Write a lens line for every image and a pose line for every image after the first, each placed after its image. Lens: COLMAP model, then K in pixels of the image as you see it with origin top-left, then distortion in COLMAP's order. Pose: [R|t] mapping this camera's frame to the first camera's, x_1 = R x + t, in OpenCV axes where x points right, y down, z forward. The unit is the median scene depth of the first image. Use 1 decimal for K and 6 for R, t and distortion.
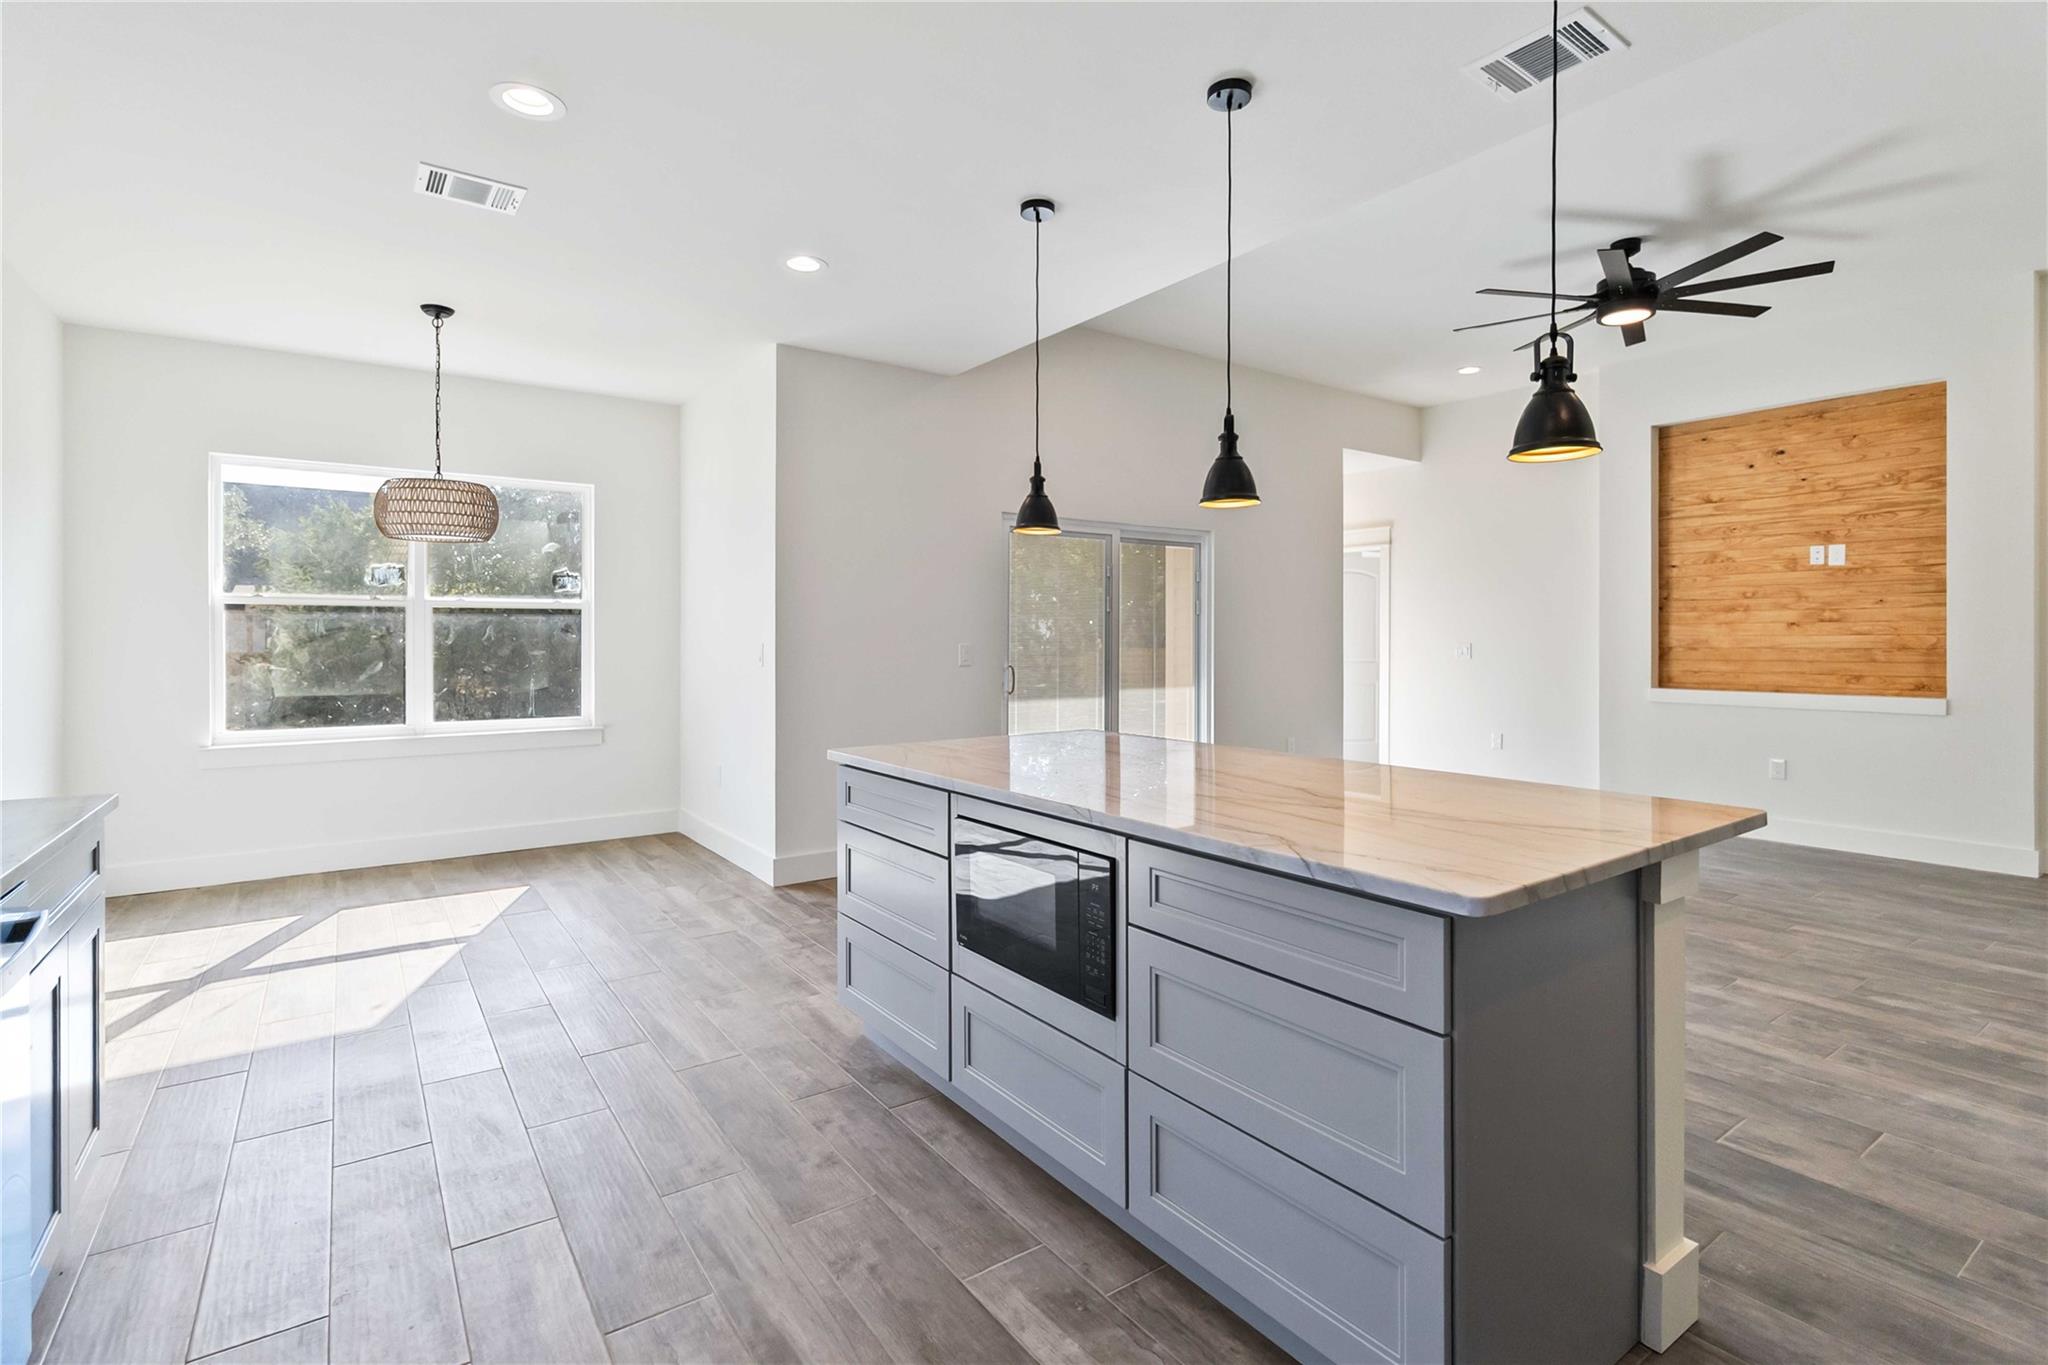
lens RADIAL K [[965.2, 0, 1034.7], [0, 965.2, 638.0], [0, 0, 1]] dist [0.003246, 0.000841]
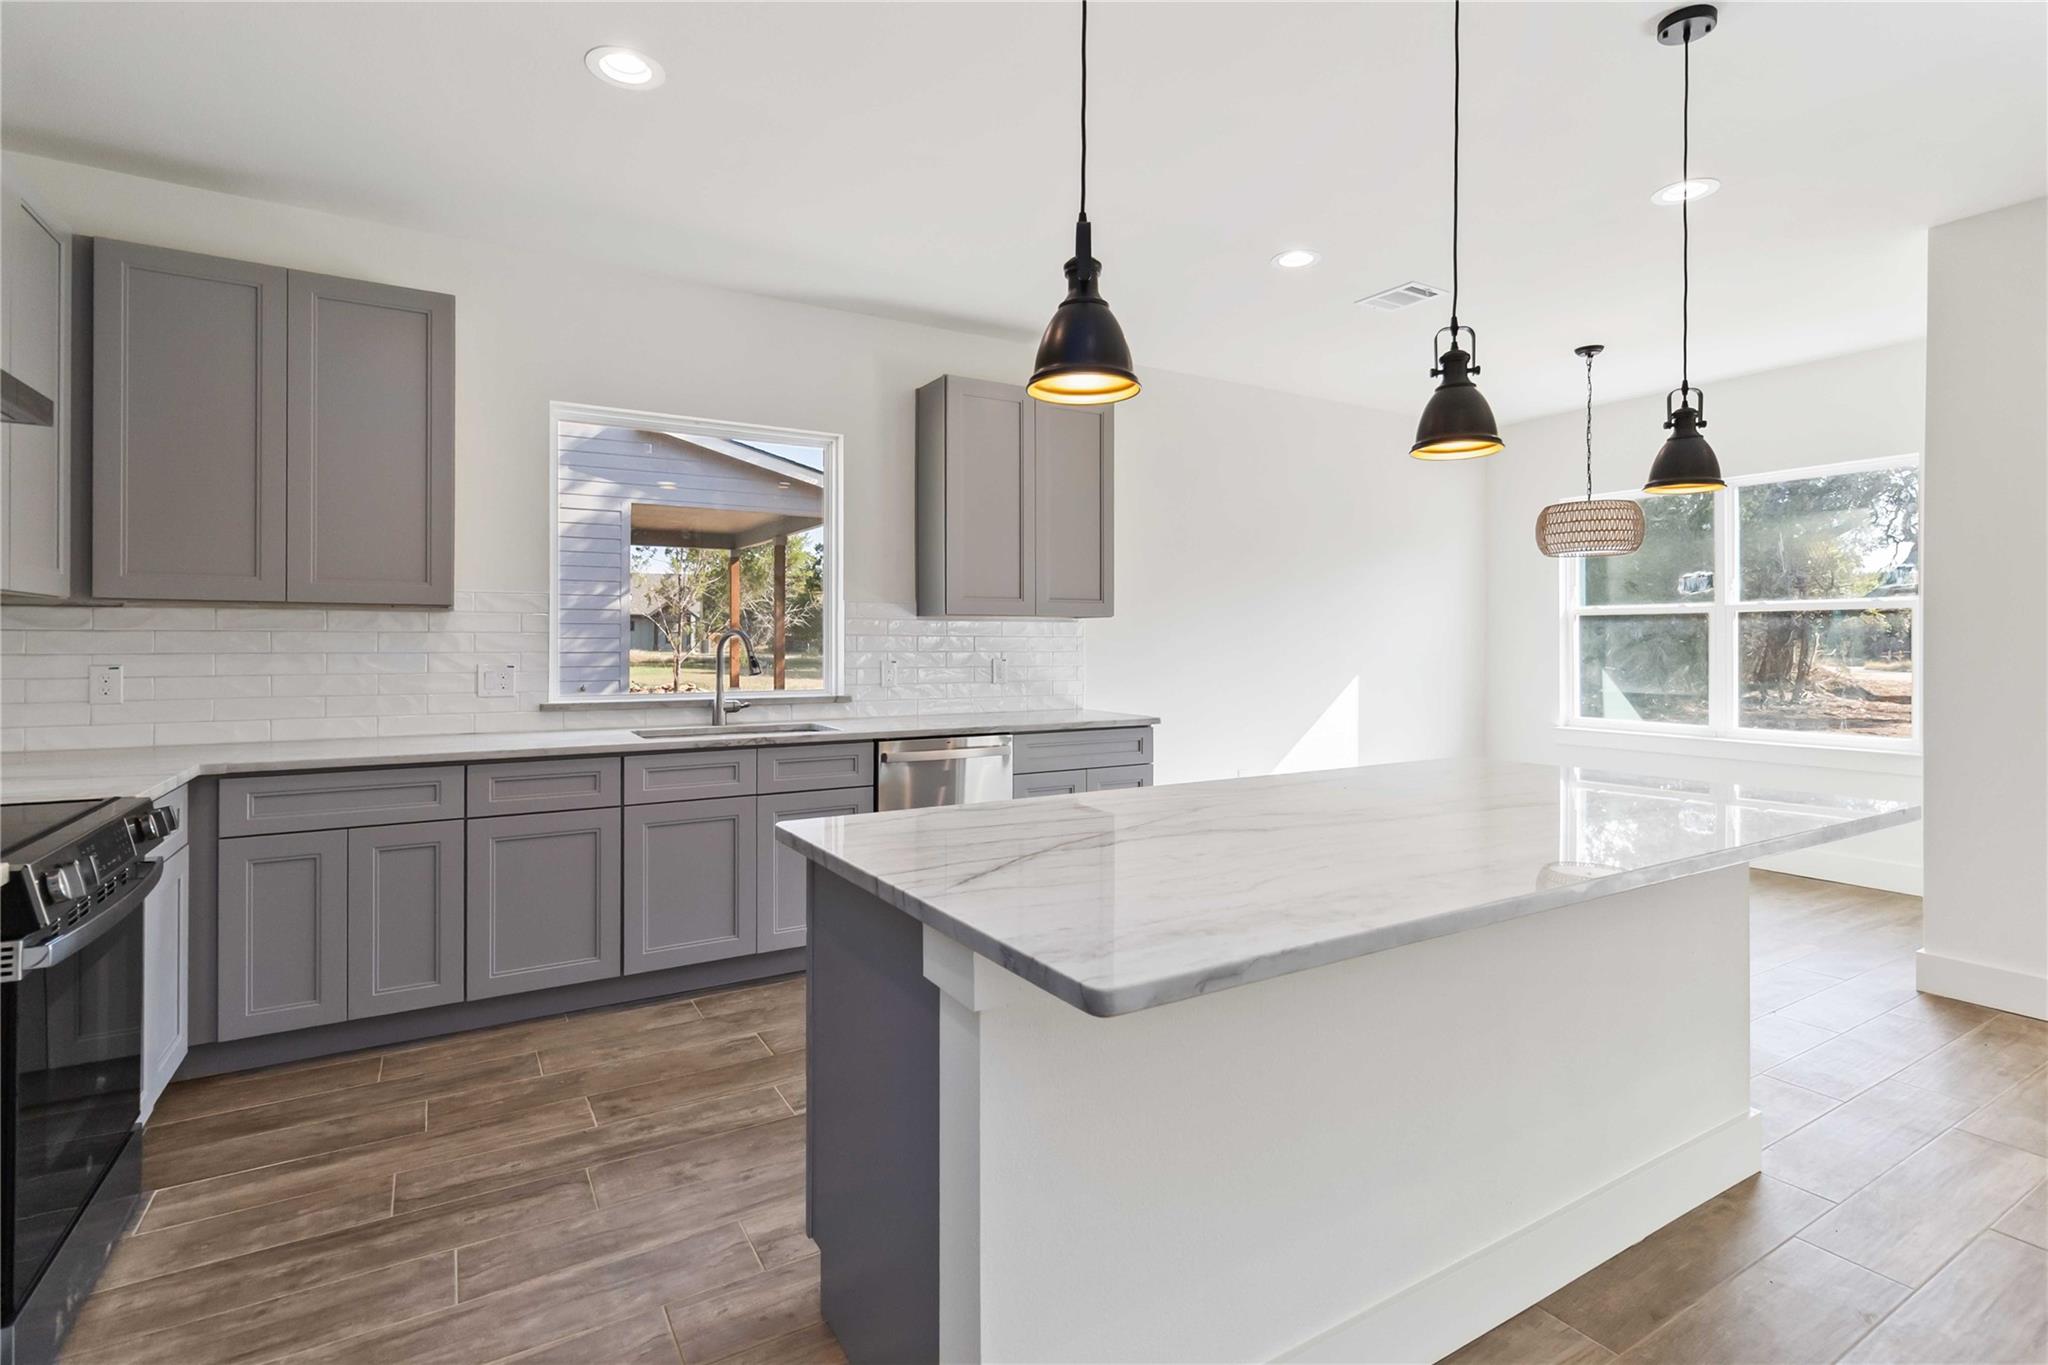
lens RADIAL K [[972.1, 0, 1030.5], [0, 972.1, 640.2], [0, 0, 1]] dist [0.001654, 0.000722]
pose [[-0.079231, -0.001073, -0.996856, 0.444827], [-0.003057, 0.999995, -0.000834, 0.000108], [0.996852, 0.002982, -0.079234, 0.356106]]
